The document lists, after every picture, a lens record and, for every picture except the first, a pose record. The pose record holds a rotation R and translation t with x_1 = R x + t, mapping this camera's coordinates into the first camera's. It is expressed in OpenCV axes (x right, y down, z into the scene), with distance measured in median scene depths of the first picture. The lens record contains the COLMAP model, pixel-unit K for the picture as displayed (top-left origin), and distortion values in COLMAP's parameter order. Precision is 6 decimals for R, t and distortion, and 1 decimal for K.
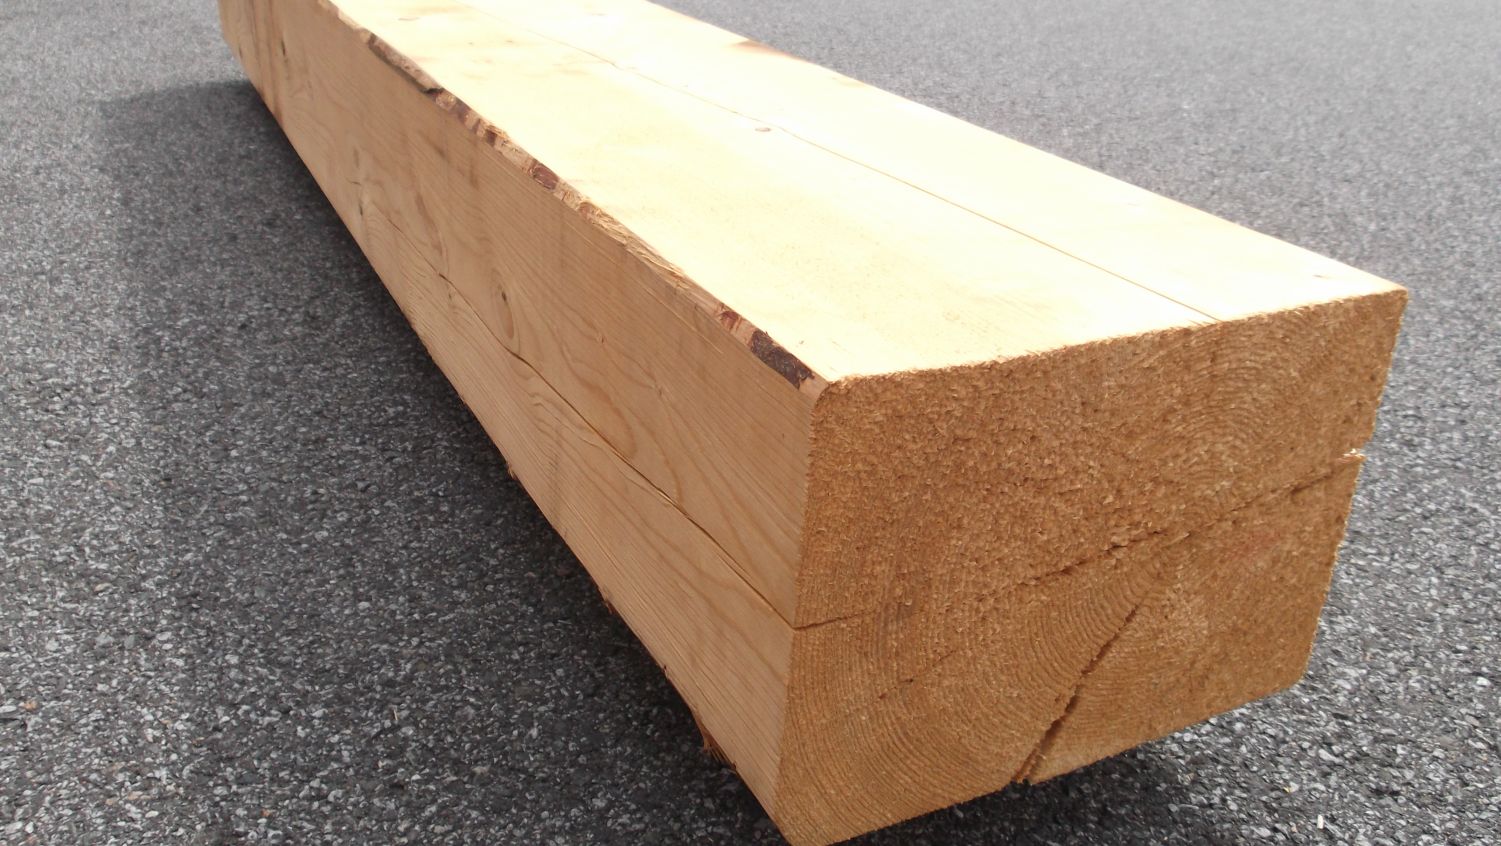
lens RADIAL K [[1261.5, 0, 745.0], [0, 1261.5, 427.3], [0, 0, 1]] dist [-0.014599, 0.023601]
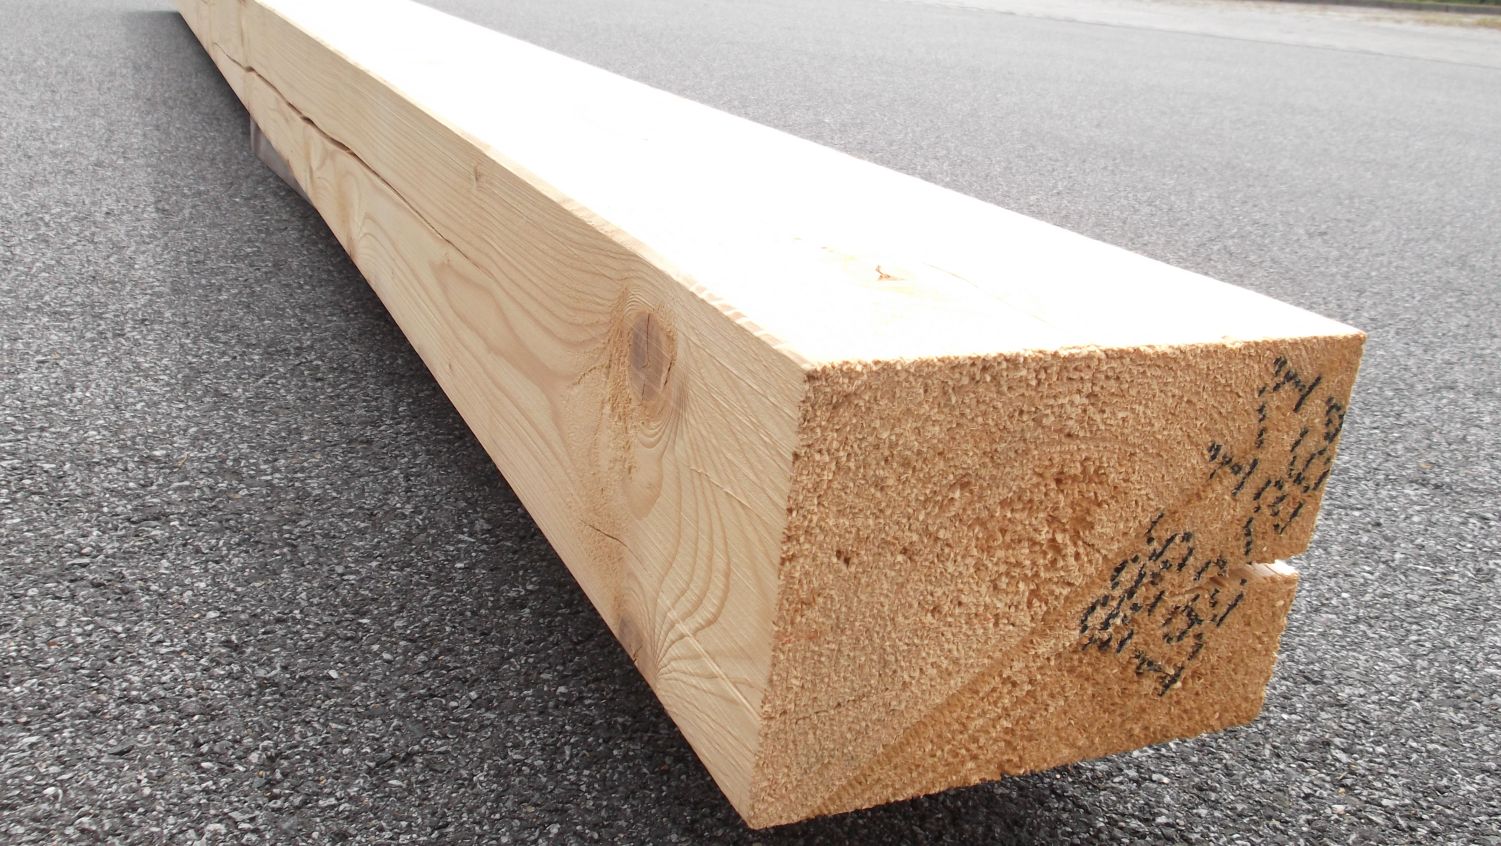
lens RADIAL K [[1261.5, 0, 755.0], [0, 1261.5, 424.2], [0, 0, 1]] dist [-0.014599, 0.023601]
pose [[0.972444, -0.042514, 0.229226, -0.070319], [0.061743, 0.995088, -0.077375, 0.337927], [-0.224811, 0.089396, 0.970293, -0.470815]]
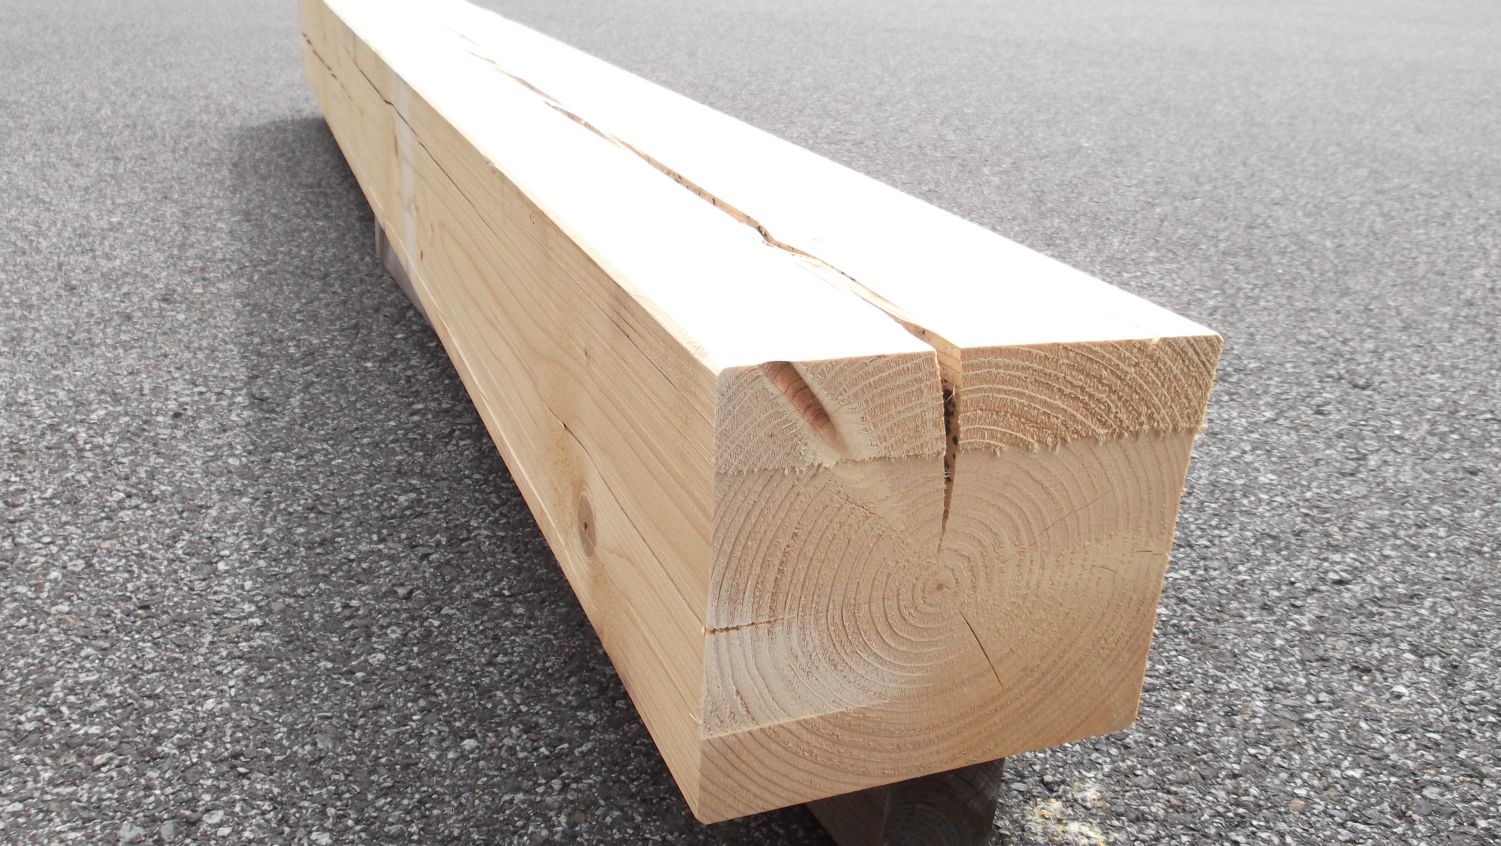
lens RADIAL K [[1261.5, 0, 750.6], [0, 1261.5, 416.7], [0, 0, 1]] dist [-0.014599, 0.023601]
pose [[0.984566, -0.070217, 0.160308, -0.197586], [0.081155, 0.994726, -0.062728, 0.003545], [-0.155058, 0.074769, 0.985072, 0.162395]]
